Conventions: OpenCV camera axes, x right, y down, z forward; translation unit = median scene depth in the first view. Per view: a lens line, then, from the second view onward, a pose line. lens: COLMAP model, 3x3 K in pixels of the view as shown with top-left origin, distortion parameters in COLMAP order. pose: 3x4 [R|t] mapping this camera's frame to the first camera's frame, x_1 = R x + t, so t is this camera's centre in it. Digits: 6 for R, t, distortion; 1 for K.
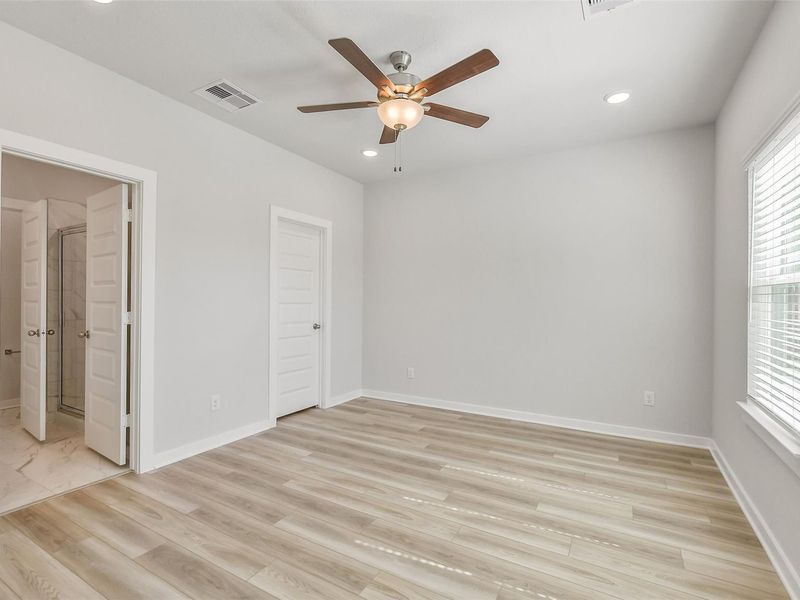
lens RADIAL K [[391.8, 0, 400.0], [0, 391.8, 300.0], [0, 0, 1]] dist [0.000496, -0.000381]
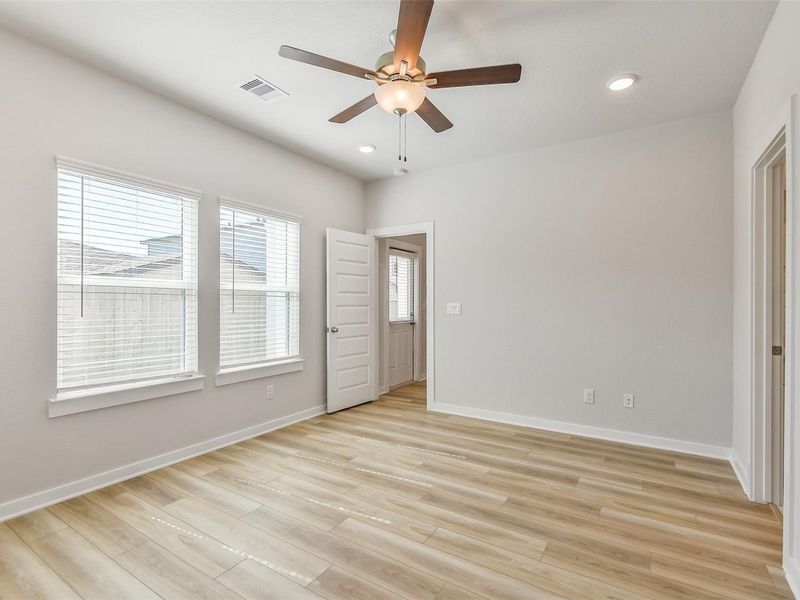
lens RADIAL K [[391.8, 0, 400.0], [0, 391.8, 300.0], [0, 0, 1]] dist [0.000496, -0.000381]
pose [[-0.999066, -0.010009, 0.042034, -0.046296], [-0.010314, 0.999922, -0.007025, 0.006677], [-0.041961, -0.007452, -0.999091, 2.030288]]
